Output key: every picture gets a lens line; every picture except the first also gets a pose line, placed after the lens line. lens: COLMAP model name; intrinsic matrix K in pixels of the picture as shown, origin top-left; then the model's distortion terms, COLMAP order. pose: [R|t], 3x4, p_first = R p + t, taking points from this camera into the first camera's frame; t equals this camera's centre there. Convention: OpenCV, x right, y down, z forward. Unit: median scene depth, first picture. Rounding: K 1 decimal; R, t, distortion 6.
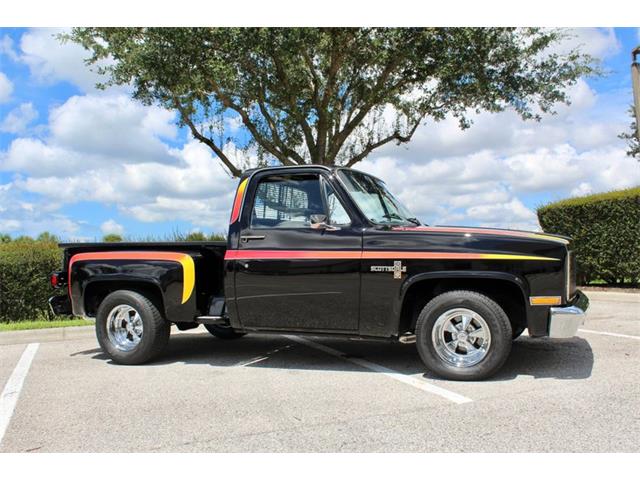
lens RADIAL K [[628.9, 0, 320.0], [0, 628.9, 240.0], [0, 0, 1]] dist [-0.153473, 0.238364]
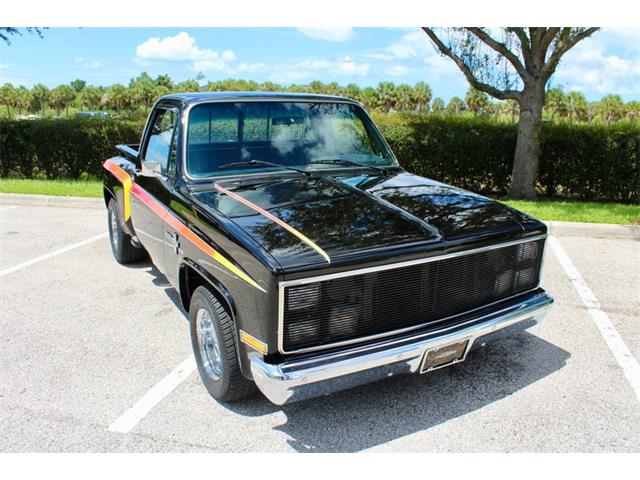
lens RADIAL K [[535.9, 0, 319.4], [0, 535.9, 241.7], [0, 0, 1]] dist [-0.165194, 0.149483]
pose [[0.794957, 0.198060, -0.573425, 0.255084], [-0.026028, 0.955471, 0.293934, -0.062488], [0.606108, -0.218740, 0.764713, 0.217378]]
